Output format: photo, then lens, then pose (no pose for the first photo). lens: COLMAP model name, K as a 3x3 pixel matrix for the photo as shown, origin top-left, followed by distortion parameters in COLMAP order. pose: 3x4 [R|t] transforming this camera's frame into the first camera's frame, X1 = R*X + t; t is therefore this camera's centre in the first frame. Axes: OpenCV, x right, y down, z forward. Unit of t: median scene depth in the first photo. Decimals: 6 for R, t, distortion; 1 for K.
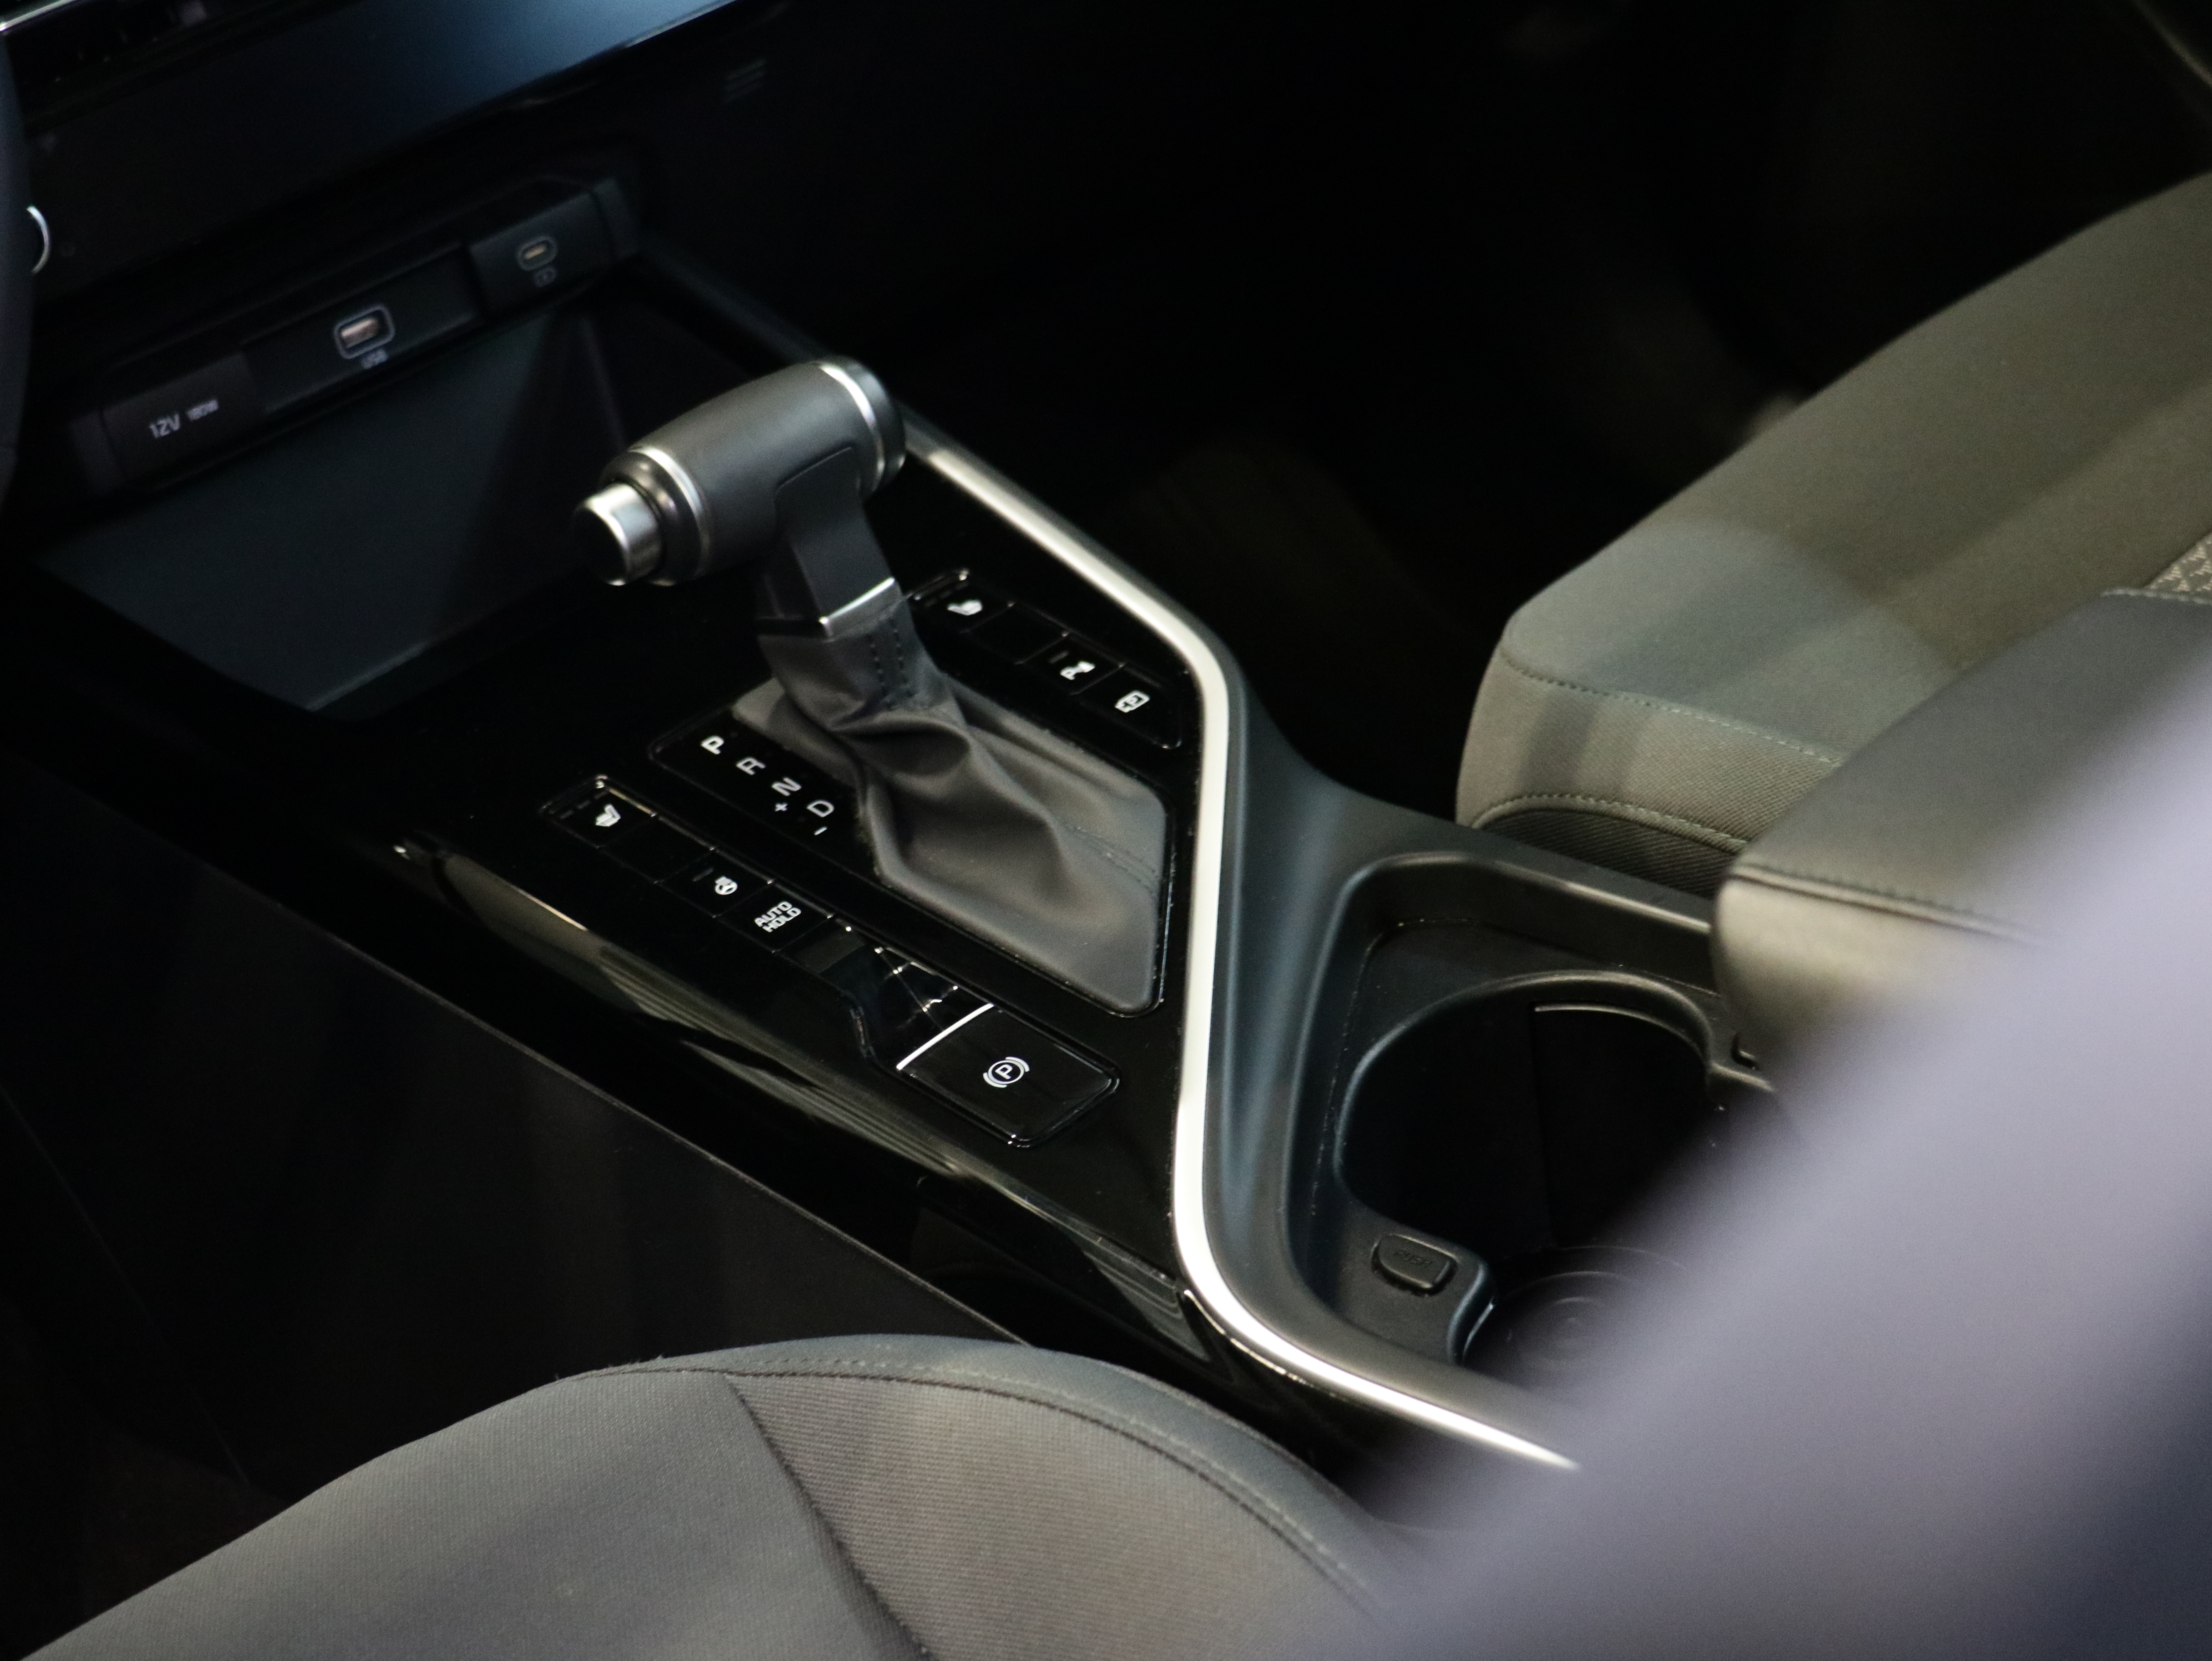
lens RADIAL K [[4275.6, 0, 1106.0], [0, 4275.6, 830.5], [0, 0, 1]] dist [-0.000210, 0.002038]
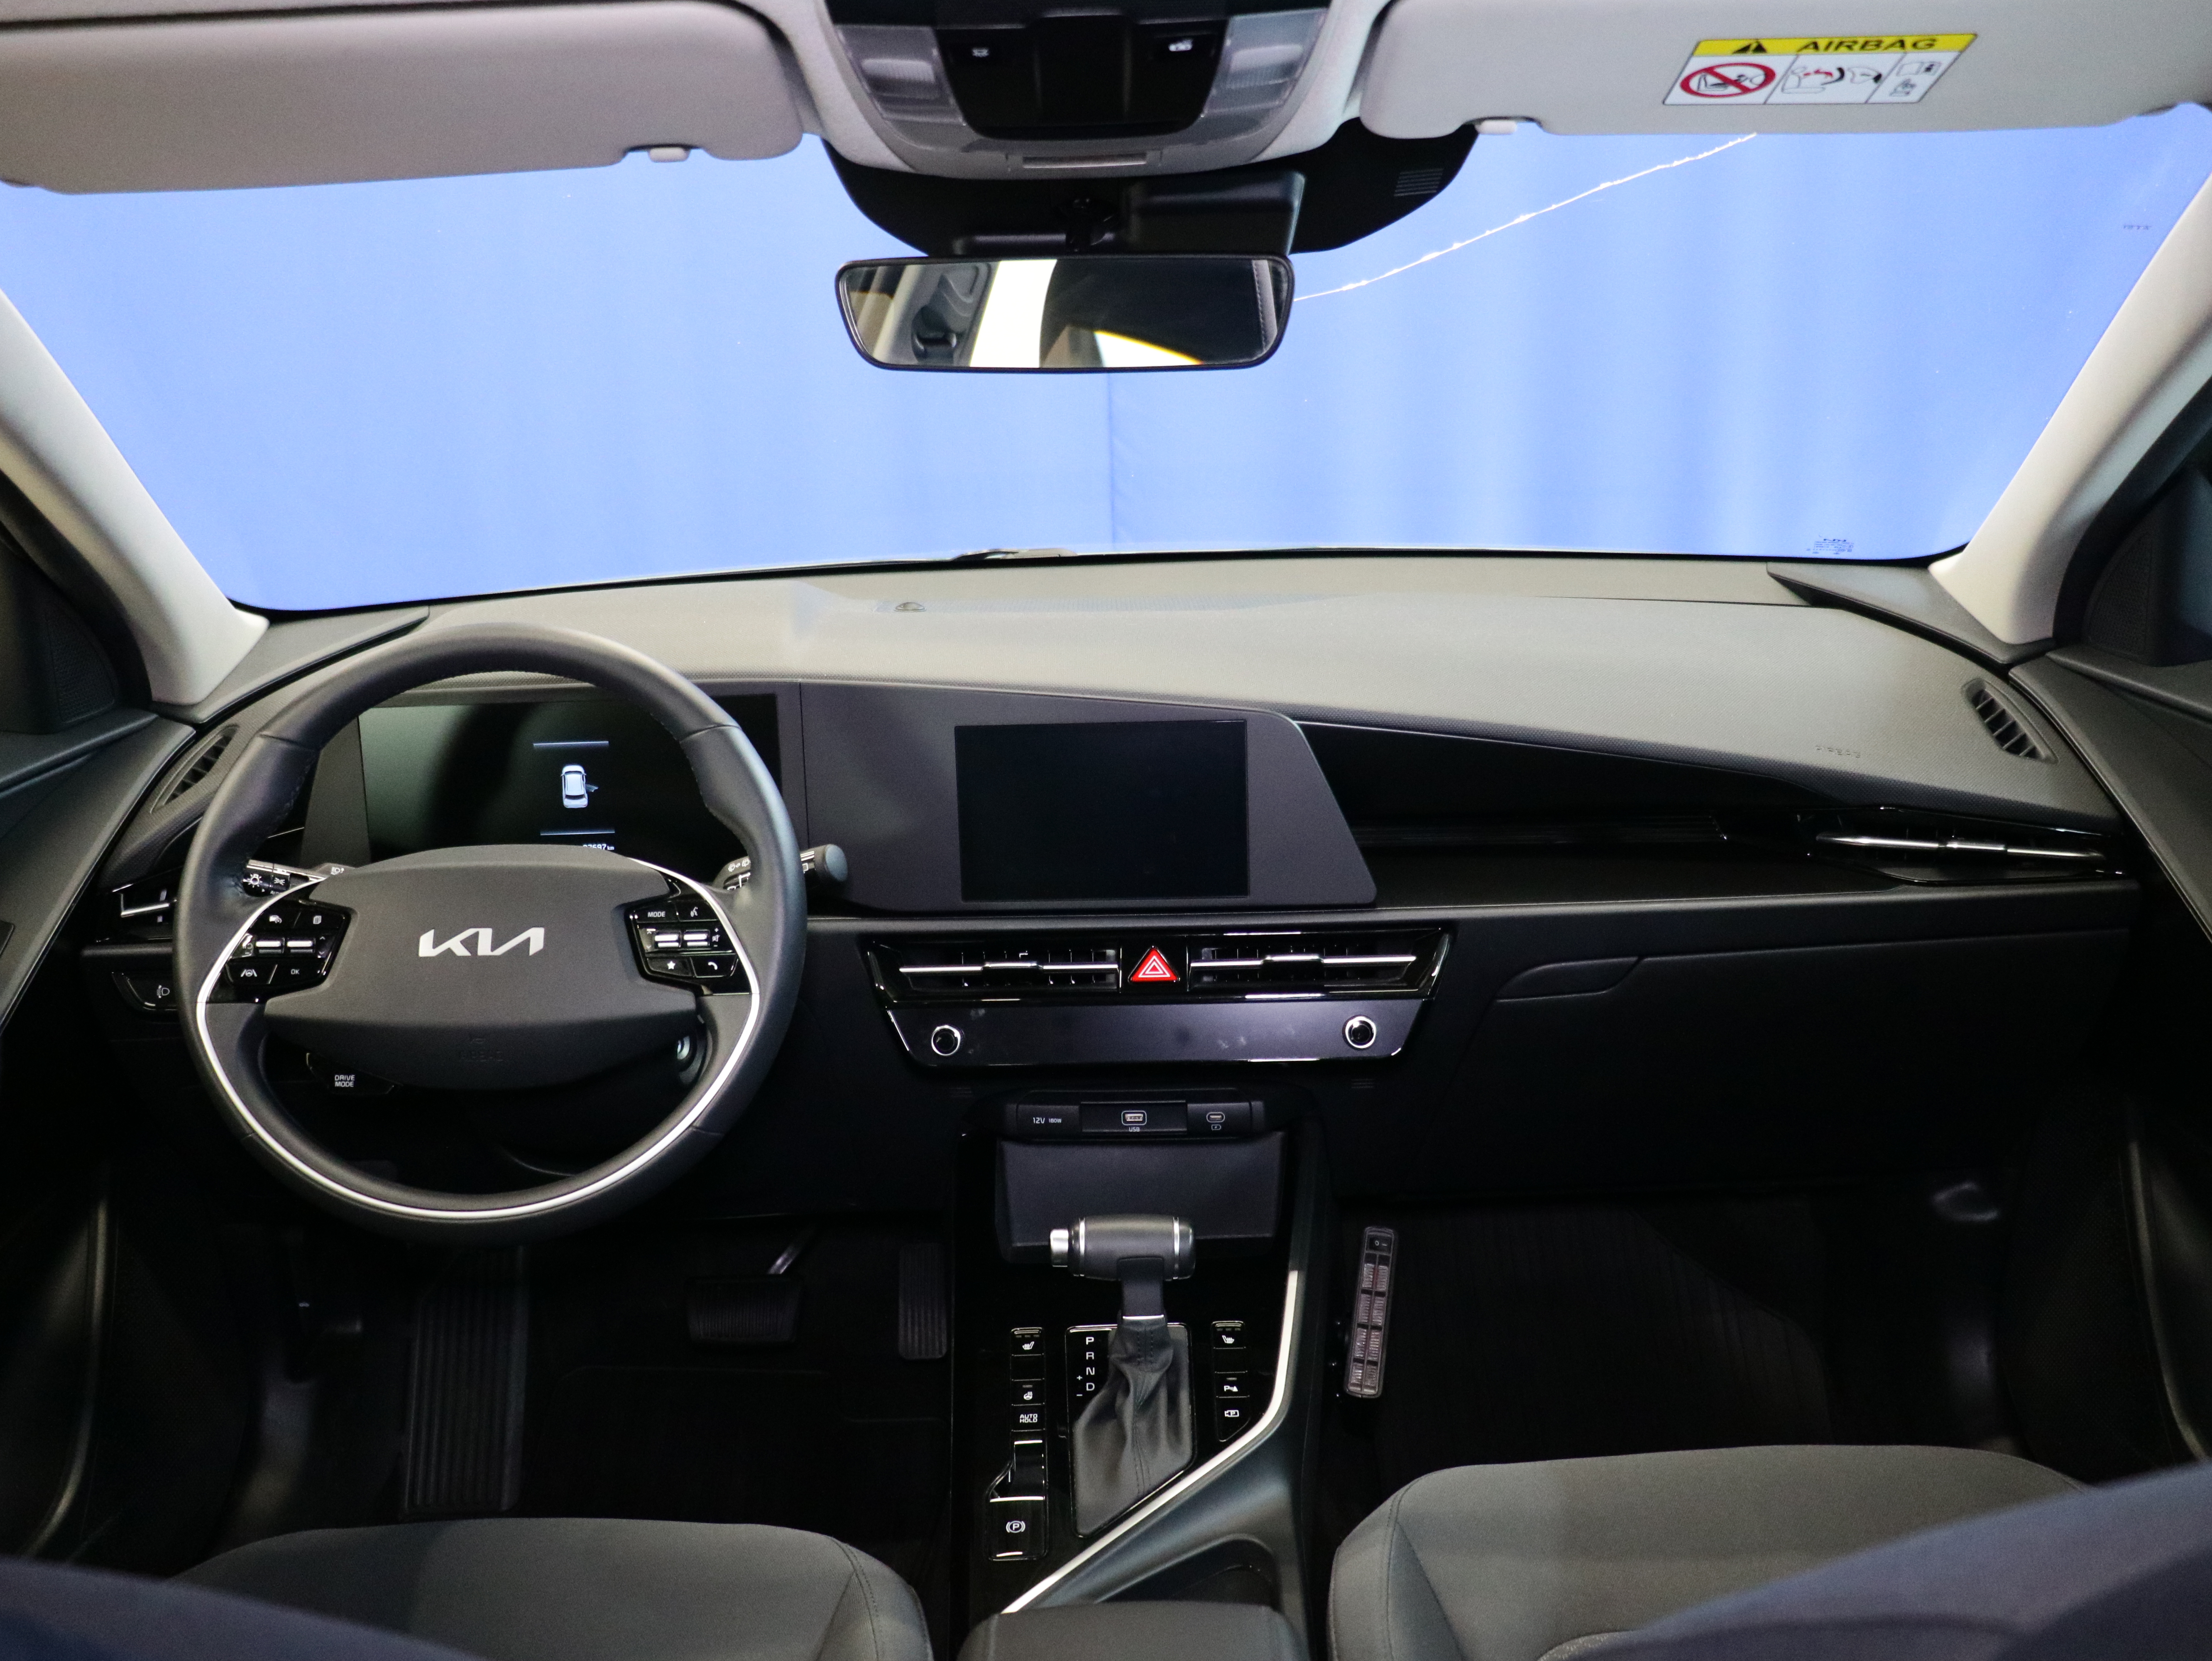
lens RADIAL K [[1983.1, 0, 1106.0], [0, 1983.1, 830.5], [0, 0, 1]] dist [-0.061785, 0.168133]
pose [[0.716756, 0.339080, -0.609332, 0.517020], [-0.422387, 0.906384, 0.007530, -0.304721], [0.554842, 0.251977, 0.792880, 0.045183]]
